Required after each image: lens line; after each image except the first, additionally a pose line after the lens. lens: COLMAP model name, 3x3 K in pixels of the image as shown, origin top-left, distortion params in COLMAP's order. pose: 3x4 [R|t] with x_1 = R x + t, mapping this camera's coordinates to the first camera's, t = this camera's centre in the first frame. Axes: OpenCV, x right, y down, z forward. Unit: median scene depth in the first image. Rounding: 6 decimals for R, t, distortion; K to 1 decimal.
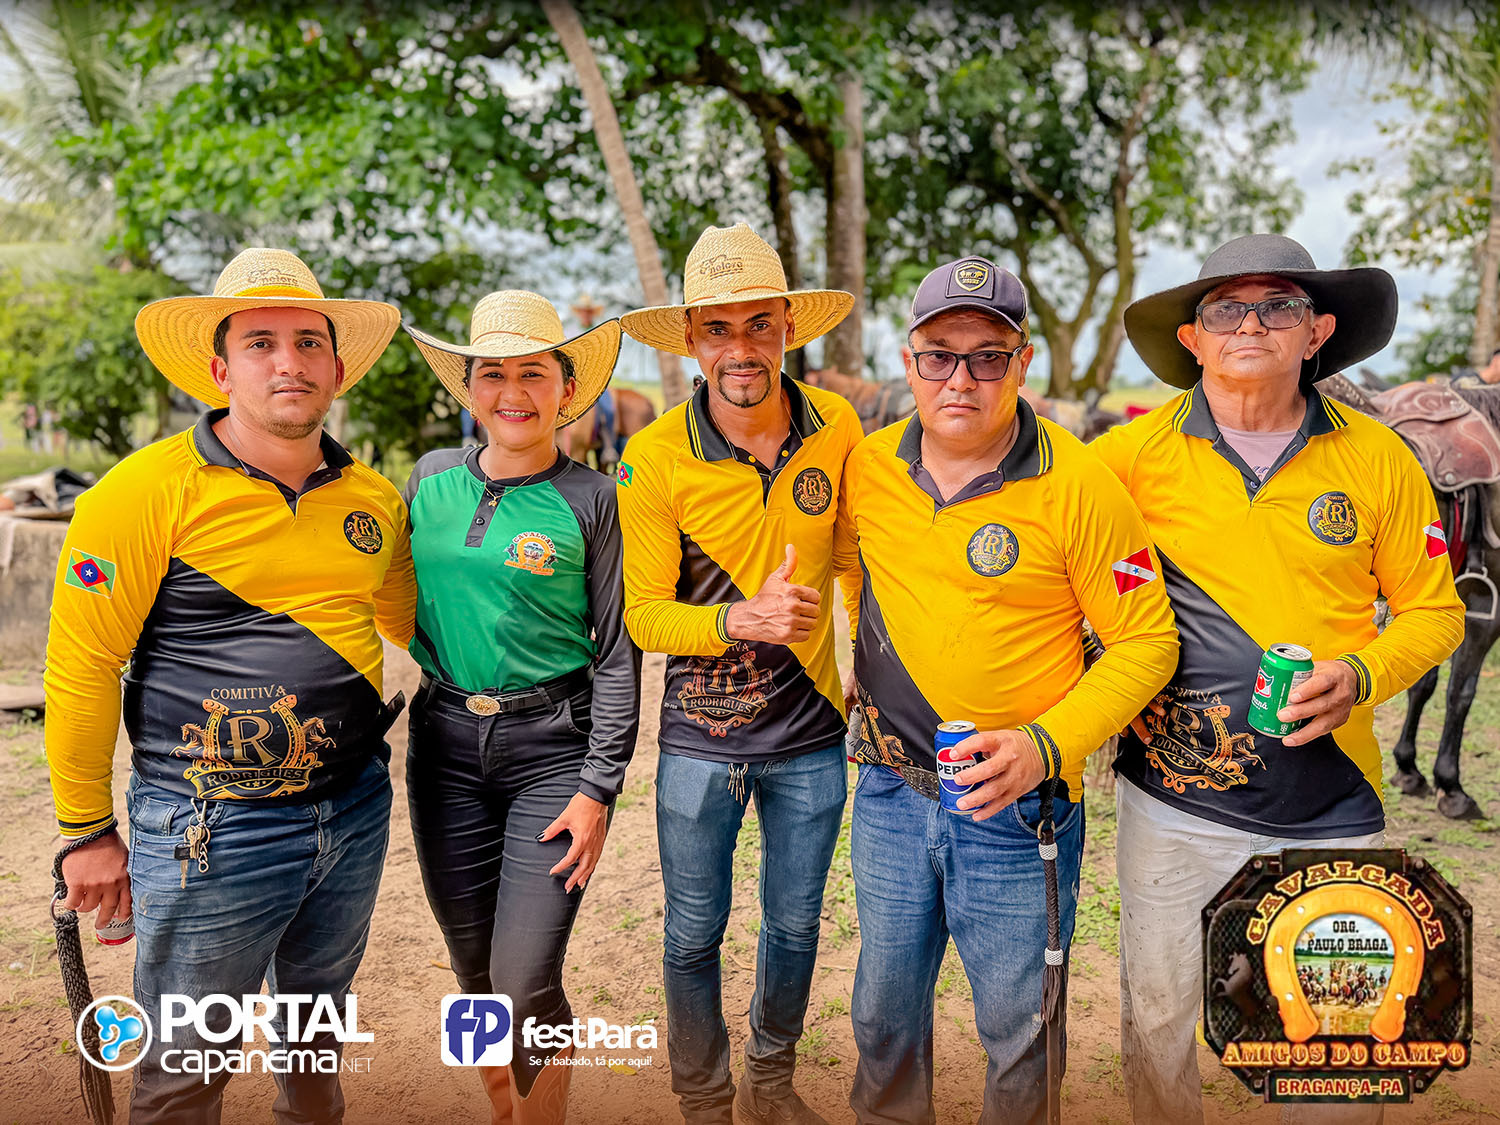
lens RADIAL K [[1046.8, 0, 768.2], [0, 1046.8, 563.5], [0, 0, 1]] dist [0.005949, 0.001874]
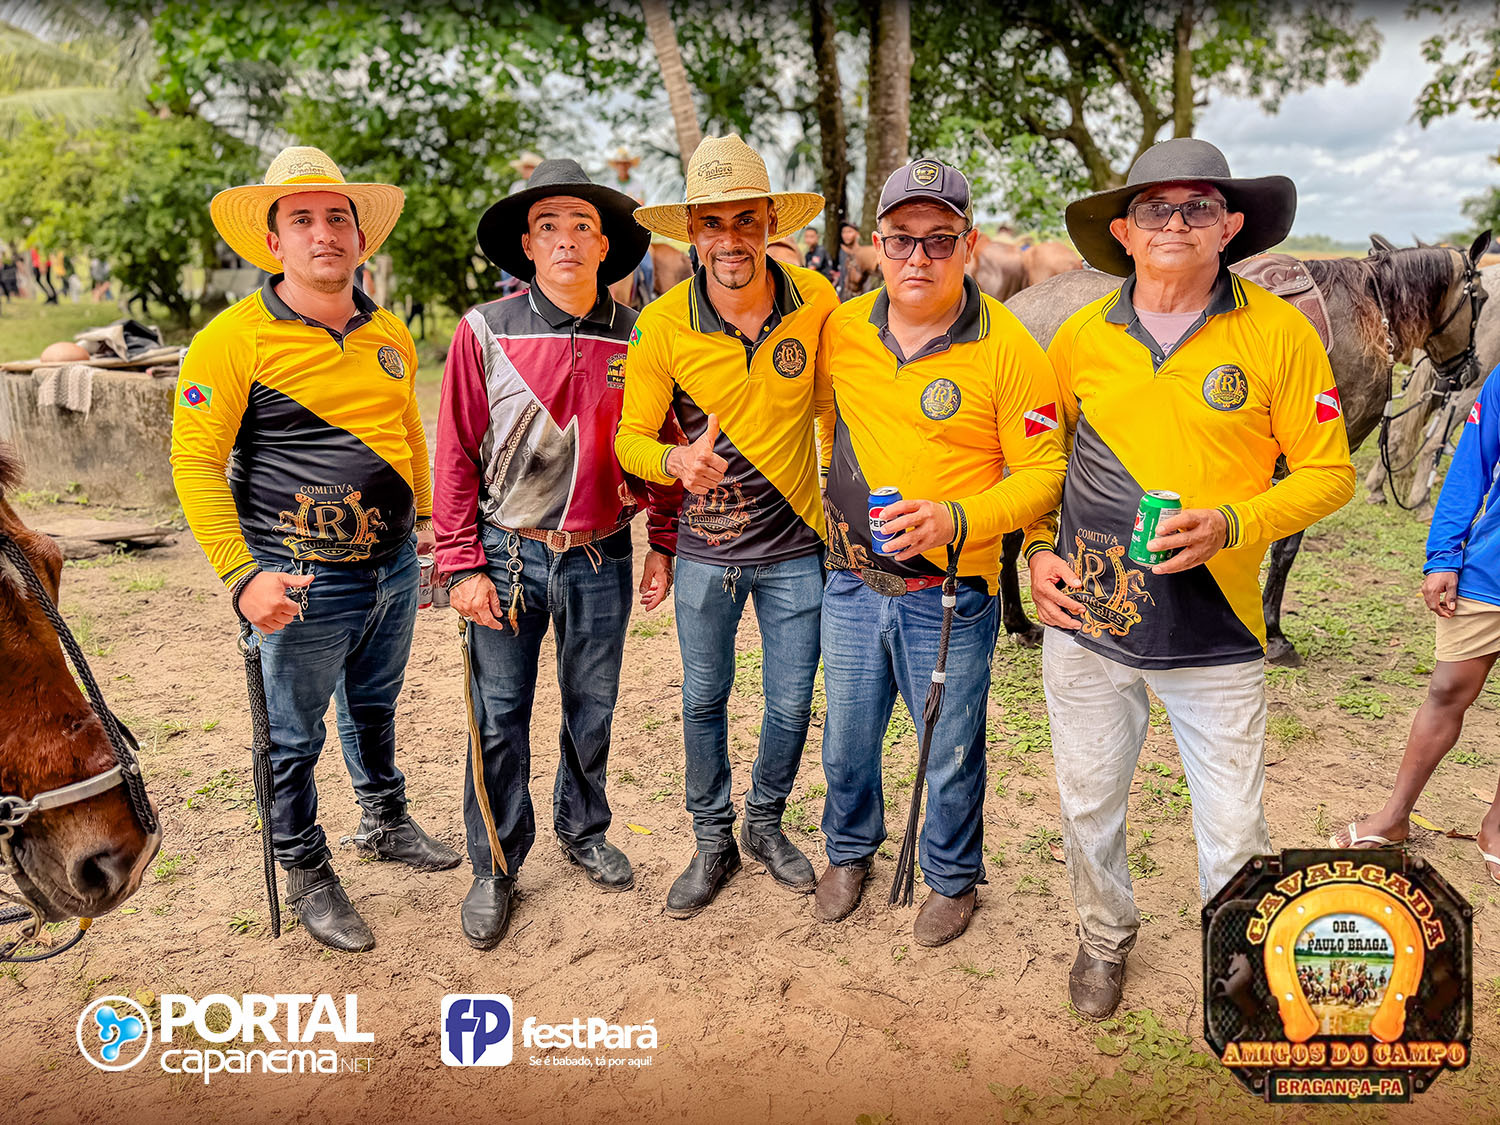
lens RADIAL K [[1168.9, 0, 750.0], [0, 1168.9, 562.5], [0, 0, 1]] dist [-0.012196, 0.005995]
pose [[0.997507, 0.024894, -0.066025, 0.026641], [-0.017351, 0.993506, 0.112451, 0.007520], [0.068395, -0.111025, 0.991461, -0.118176]]
